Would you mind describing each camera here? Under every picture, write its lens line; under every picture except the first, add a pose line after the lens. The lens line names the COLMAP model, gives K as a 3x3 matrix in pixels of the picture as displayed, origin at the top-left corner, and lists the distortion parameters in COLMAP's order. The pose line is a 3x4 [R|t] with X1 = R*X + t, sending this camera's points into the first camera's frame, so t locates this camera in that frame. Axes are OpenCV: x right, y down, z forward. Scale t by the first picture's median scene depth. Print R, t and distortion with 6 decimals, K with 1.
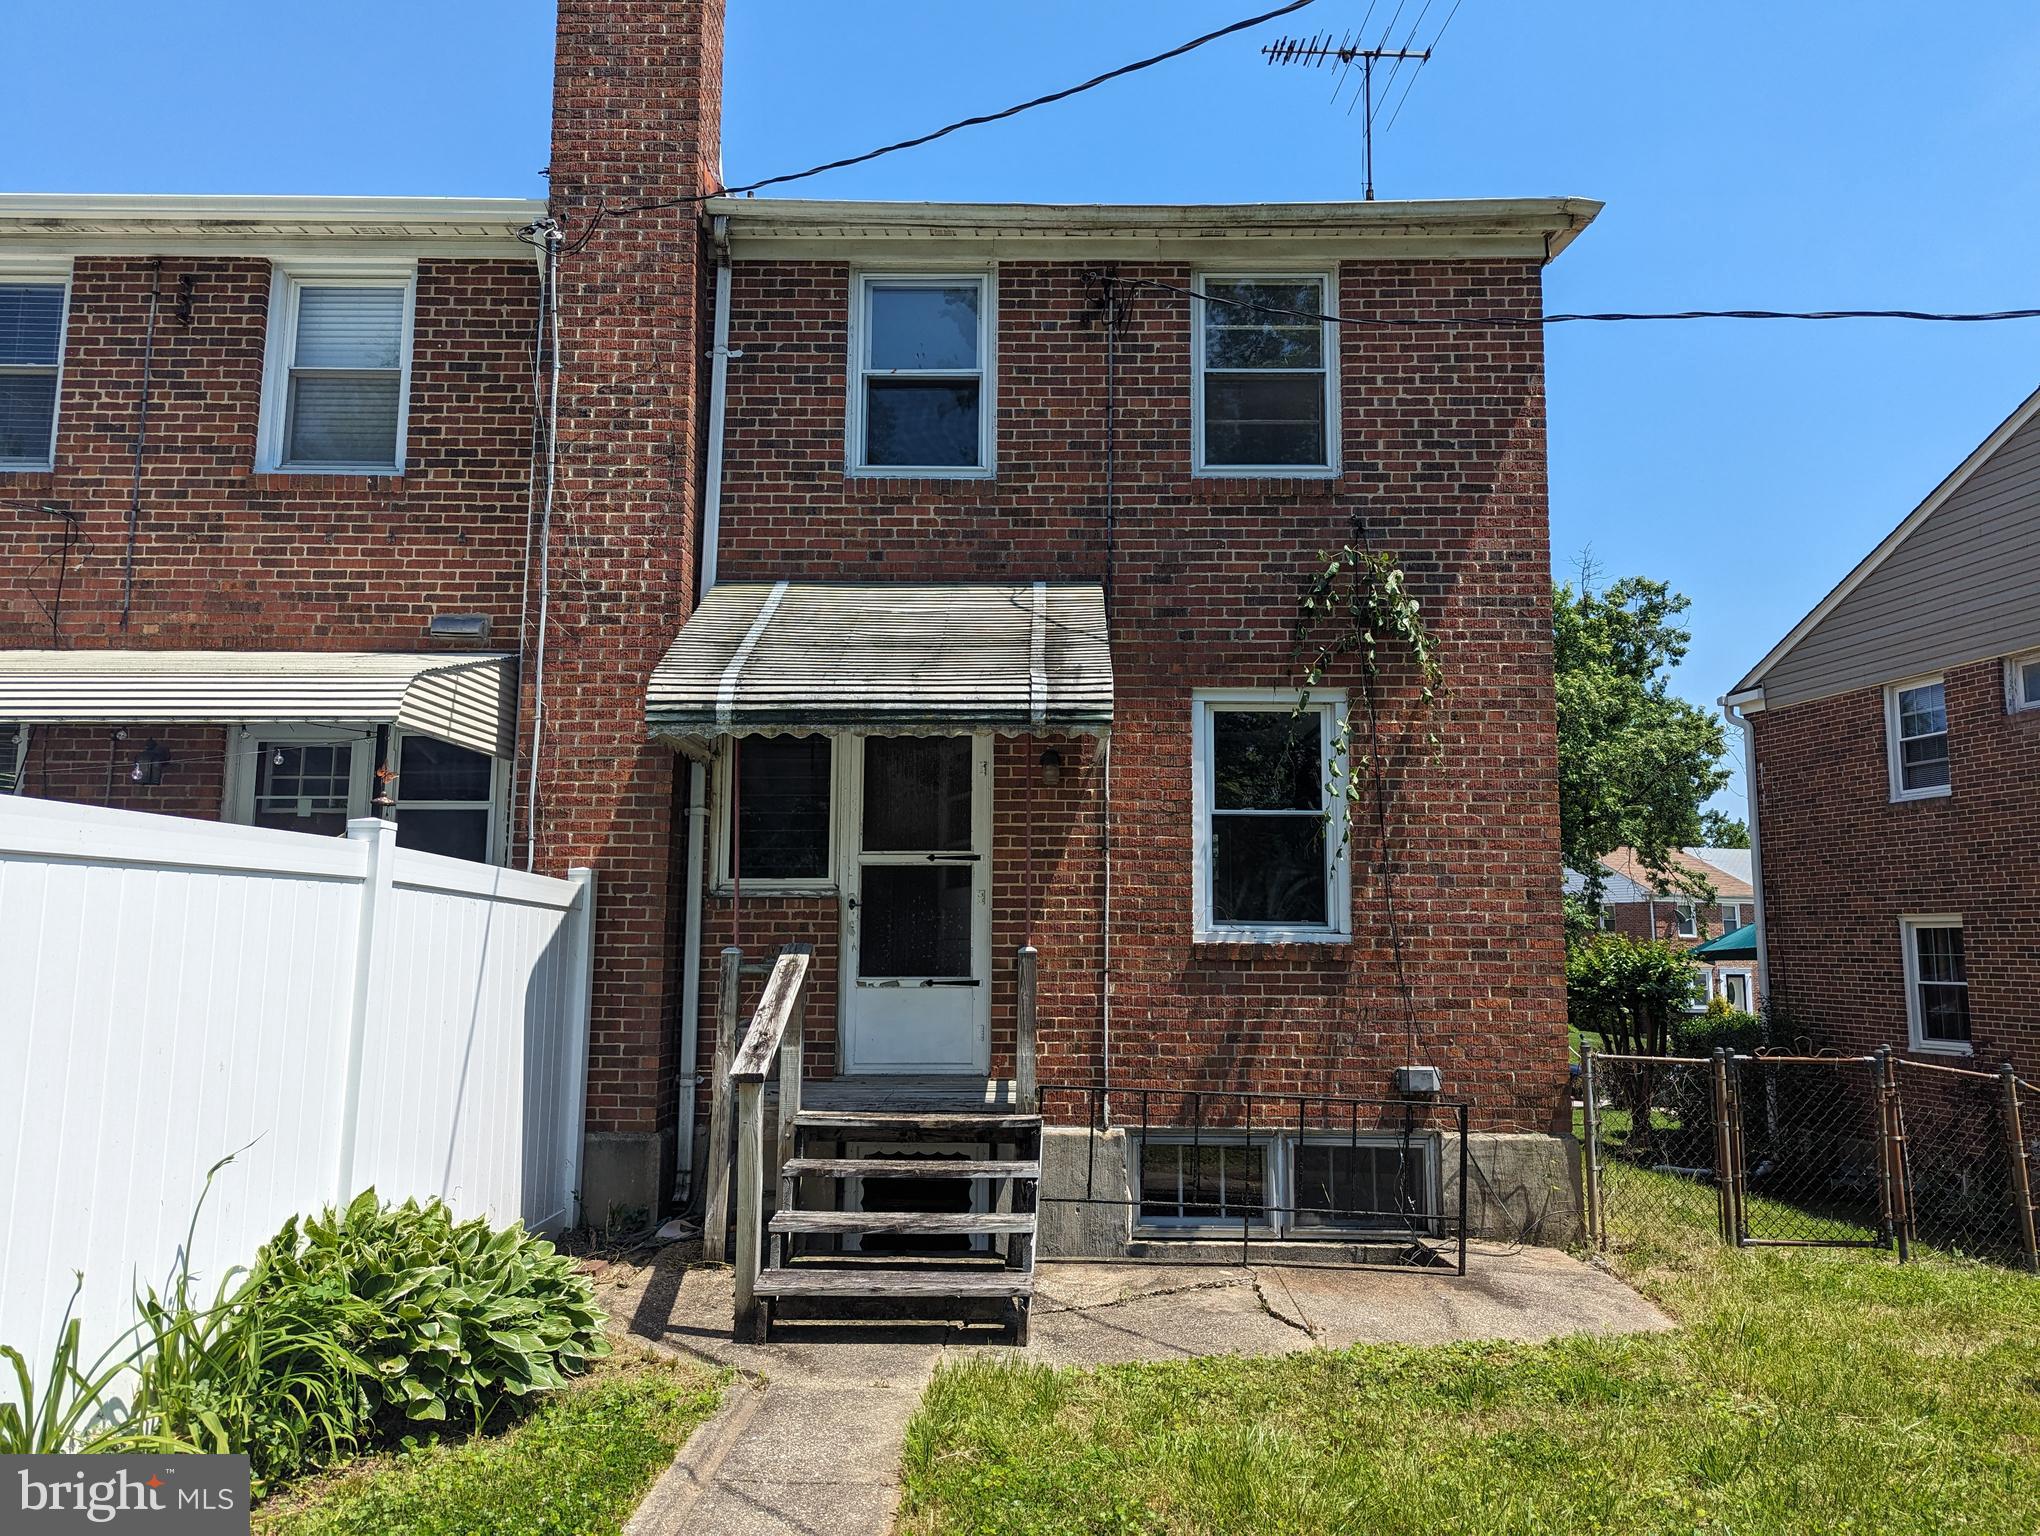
lens RADIAL K [[1444.4, 0, 1036.3], [0, 1444.4, 751.0], [0, 0, 1]] dist [0.054077, -0.022039]
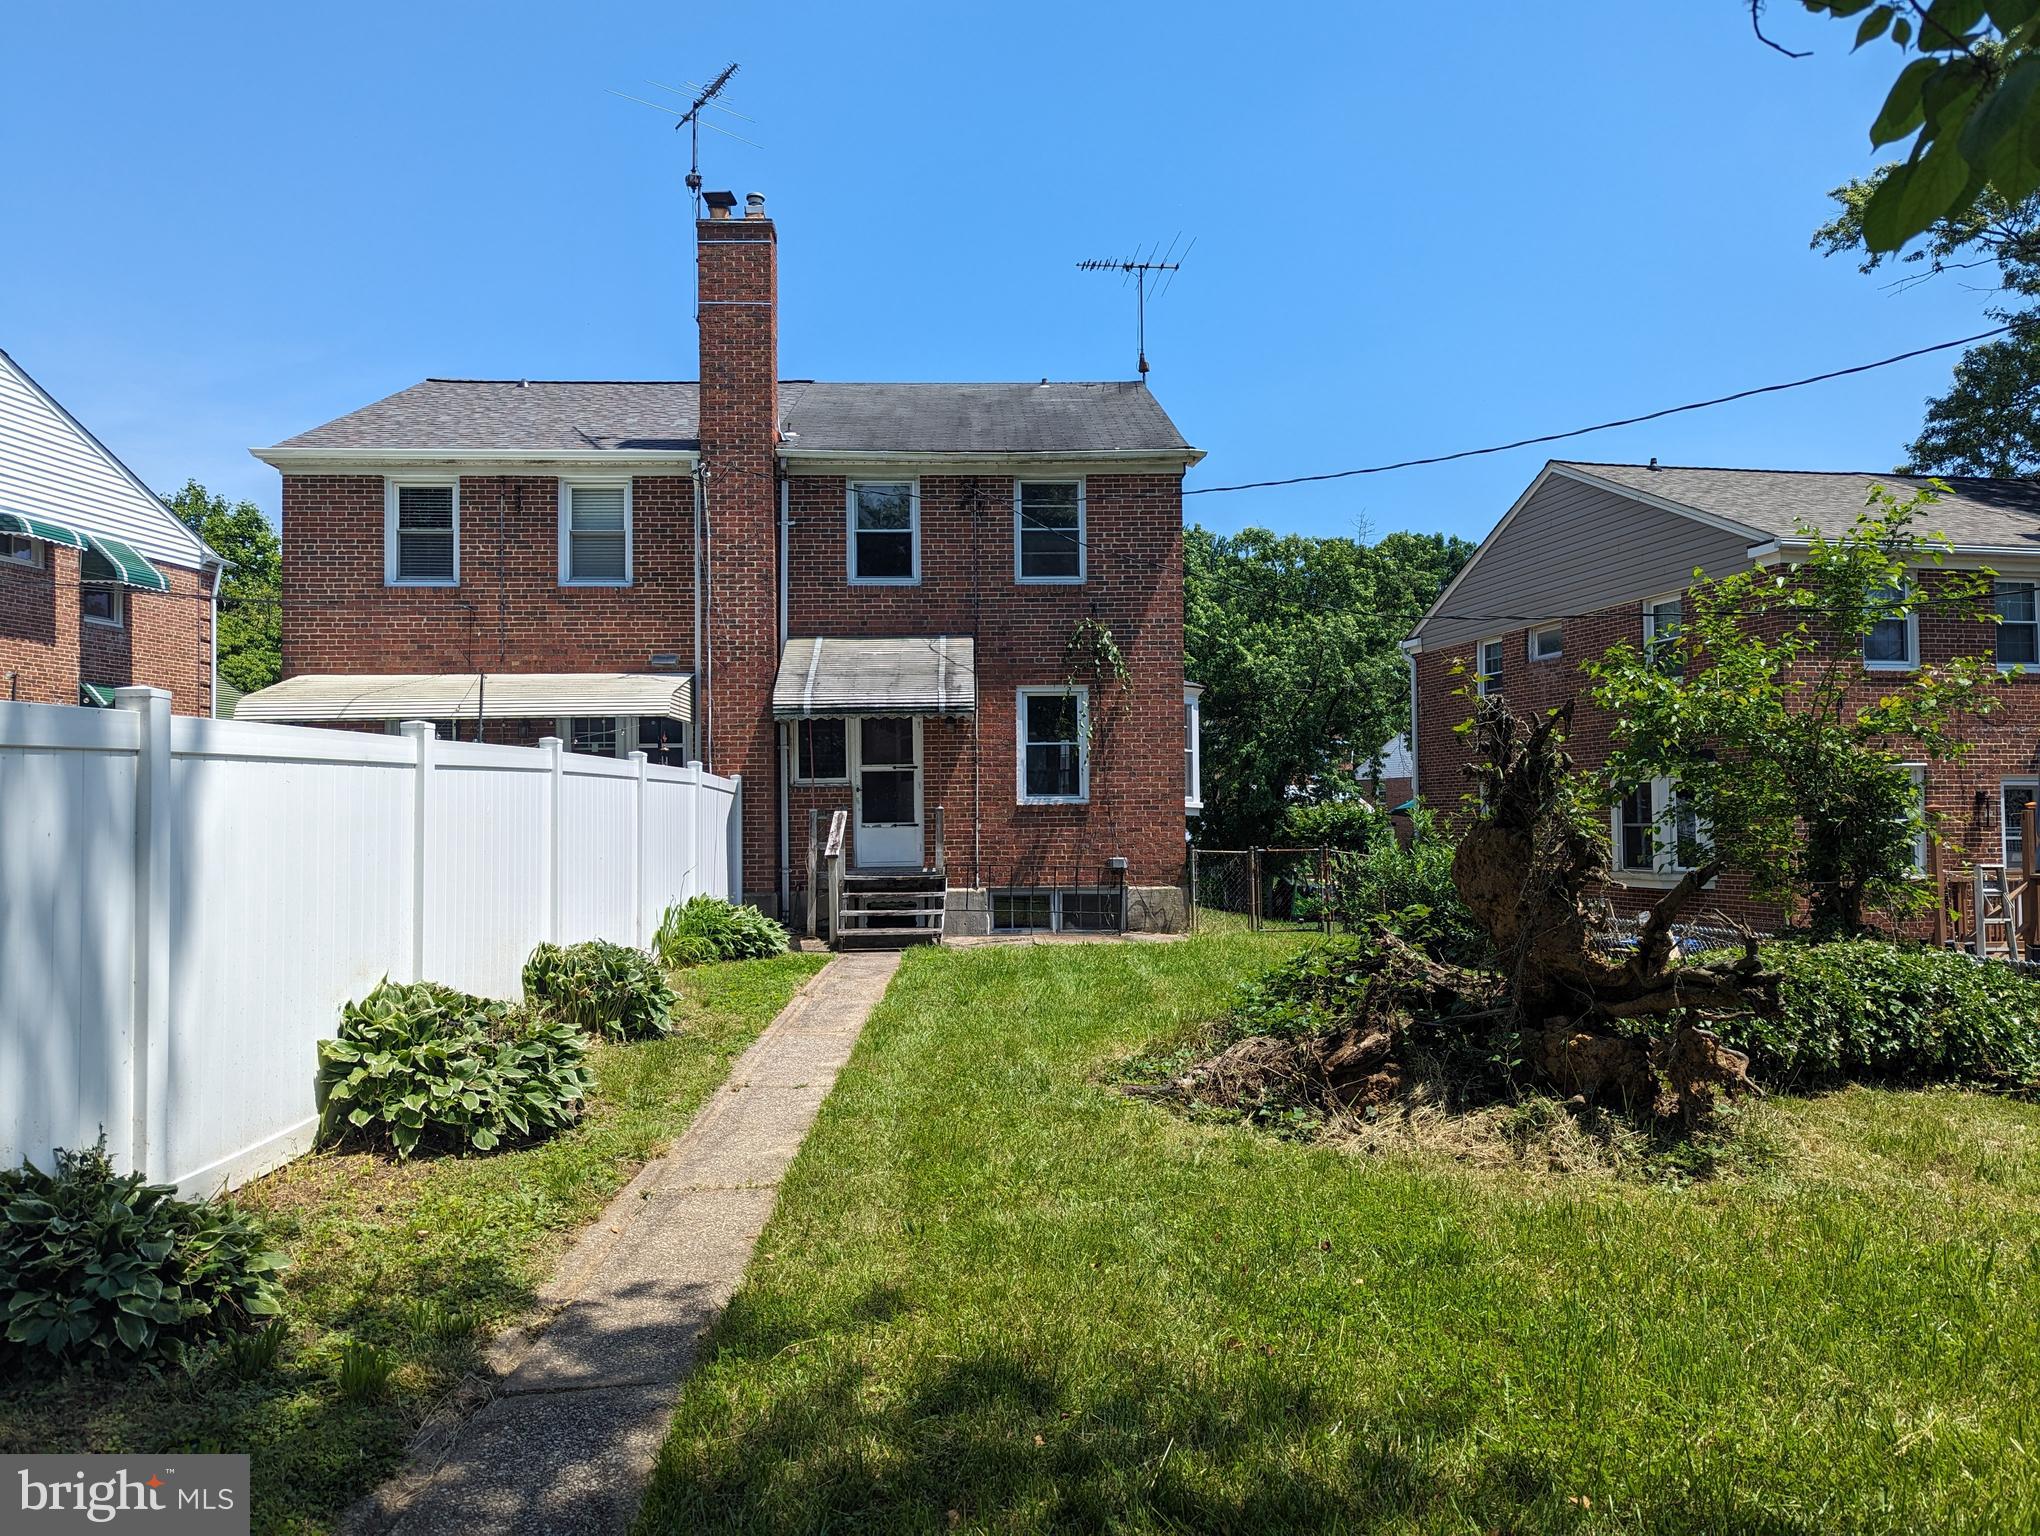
lens RADIAL K [[1444.4, 0, 1032.4], [0, 1444.4, 788.0], [0, 0, 1]] dist [0.054077, -0.022039]
pose [[0.998652, -0.017756, 0.048772, 0.026347], [0.012421, 0.994117, 0.107594, -0.123715], [-0.050395, -0.106844, 0.992998, -1.137795]]
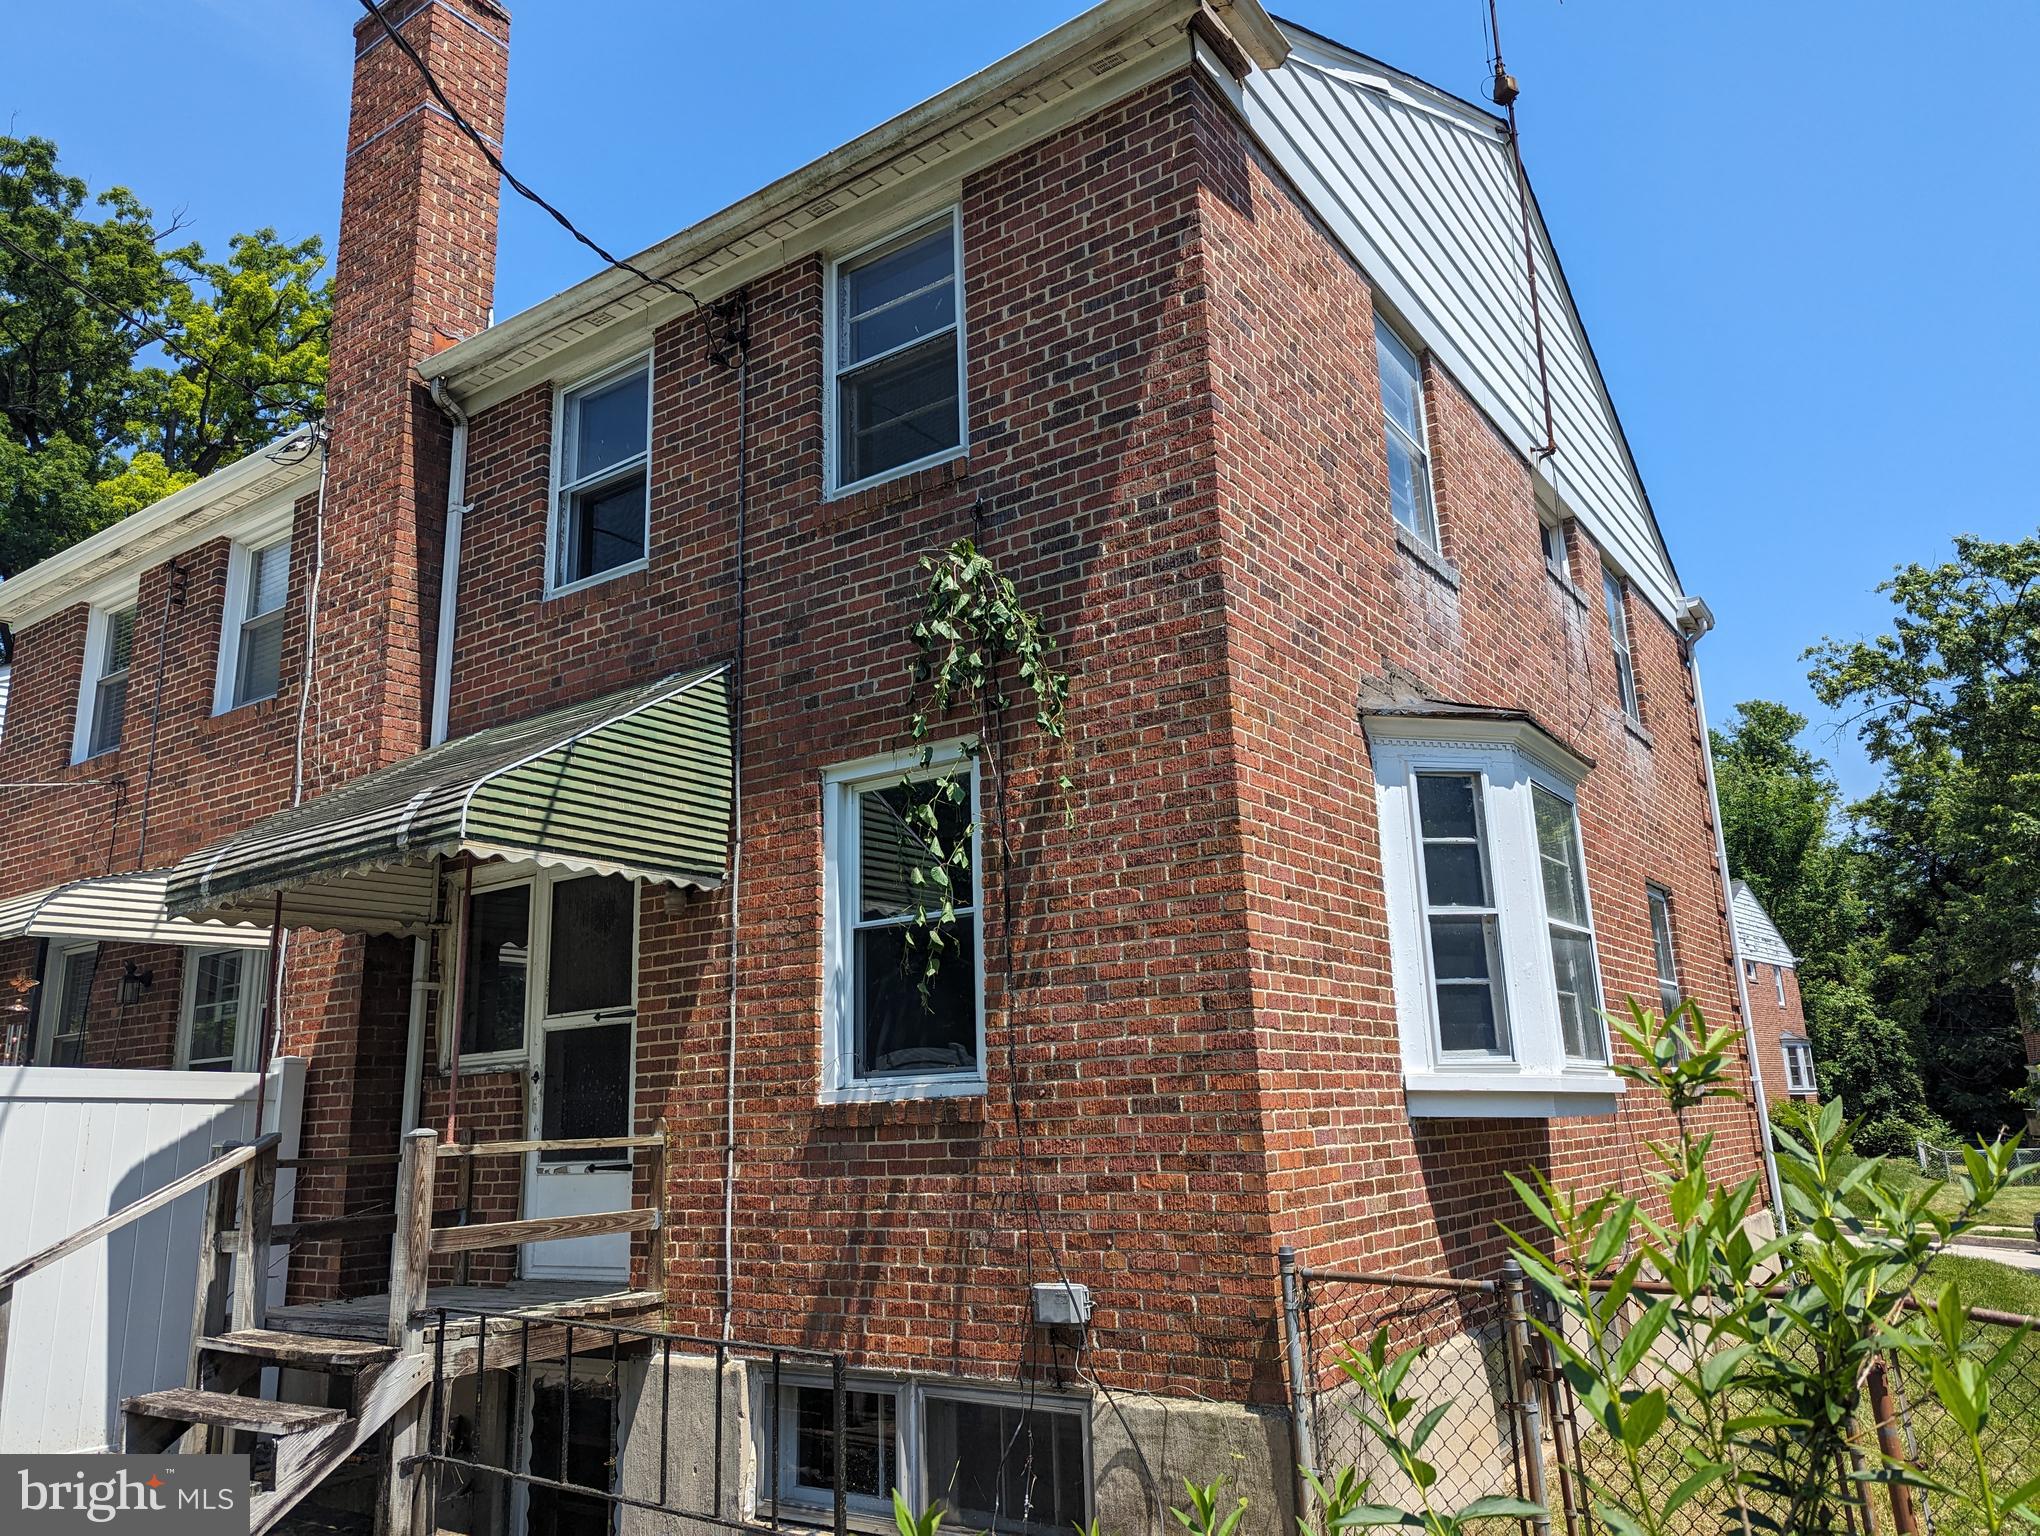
lens RADIAL K [[1444.4, 0, 1023.4], [0, 1444.4, 762.7], [0, 0, 1]] dist [0.054077, -0.022039]
pose [[0.826151, -0.168790, -0.537573, 0.623228], [0.114755, 0.984483, -0.132755, 0.069308], [0.551639, 0.047986, 0.832701, 0.422118]]
